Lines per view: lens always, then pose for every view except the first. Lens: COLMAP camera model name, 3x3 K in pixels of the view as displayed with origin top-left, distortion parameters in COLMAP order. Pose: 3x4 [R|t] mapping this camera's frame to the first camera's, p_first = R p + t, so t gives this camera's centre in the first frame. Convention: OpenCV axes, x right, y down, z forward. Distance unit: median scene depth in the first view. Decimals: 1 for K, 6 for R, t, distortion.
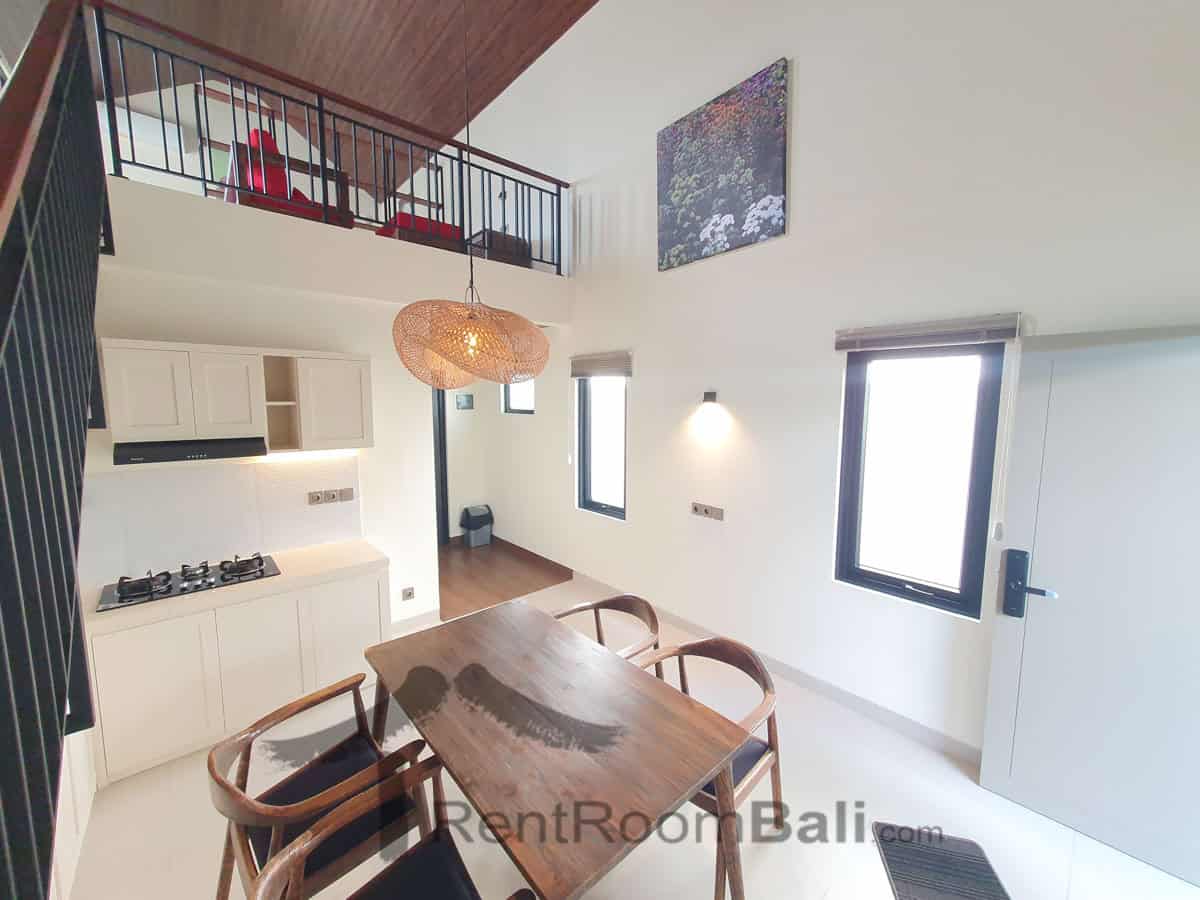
lens RADIAL K [[471.3, 0, 602.3], [0, 471.3, 449.6], [0, 0, 1]] dist [0.000497, 0.000112]
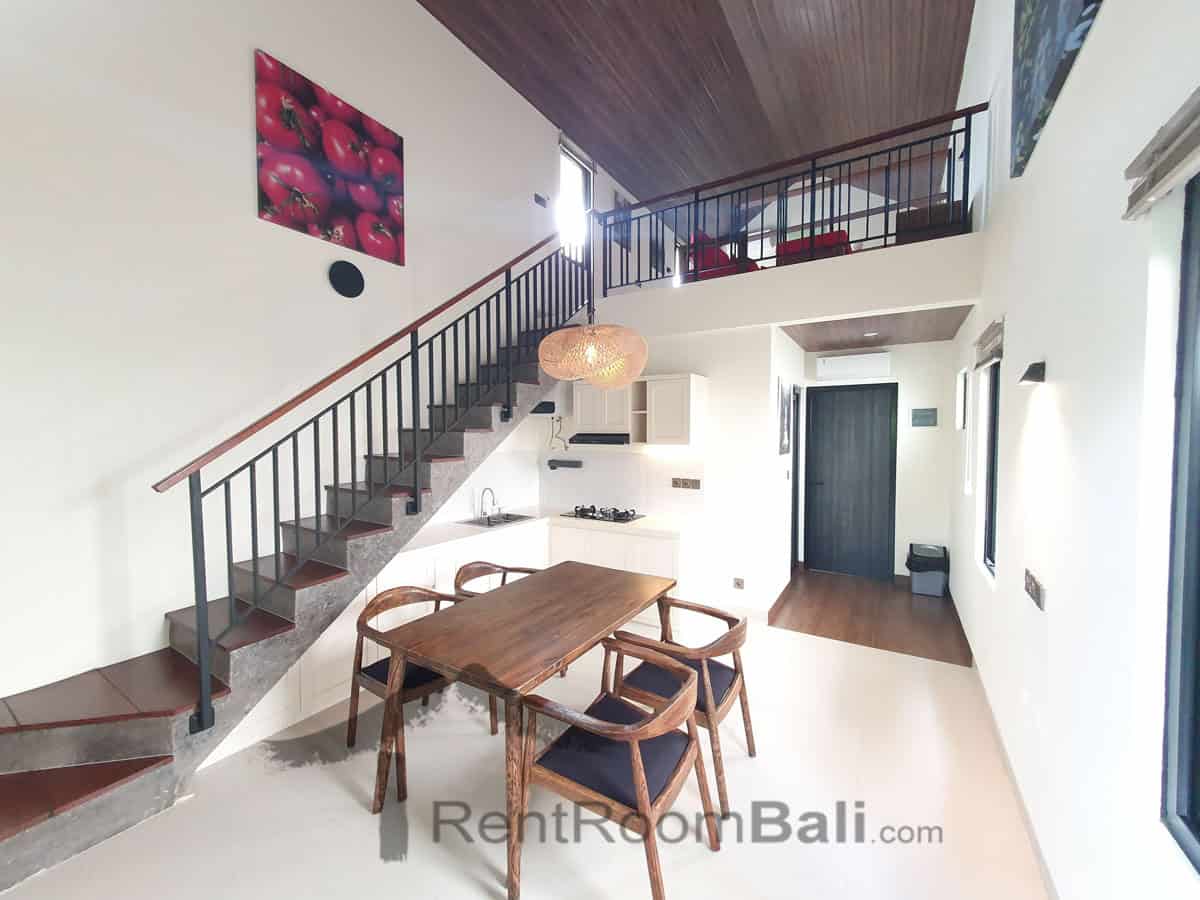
lens RADIAL K [[471.3, 0, 602.3], [0, 471.3, 449.6], [0, 0, 1]] dist [0.000497, 0.000112]
pose [[0.276643, 0.031008, -0.960472, 0.544142], [-0.108159, 0.994133, 0.000942, 0.024798], [0.954867, 0.103623, 0.278374, 0.343889]]
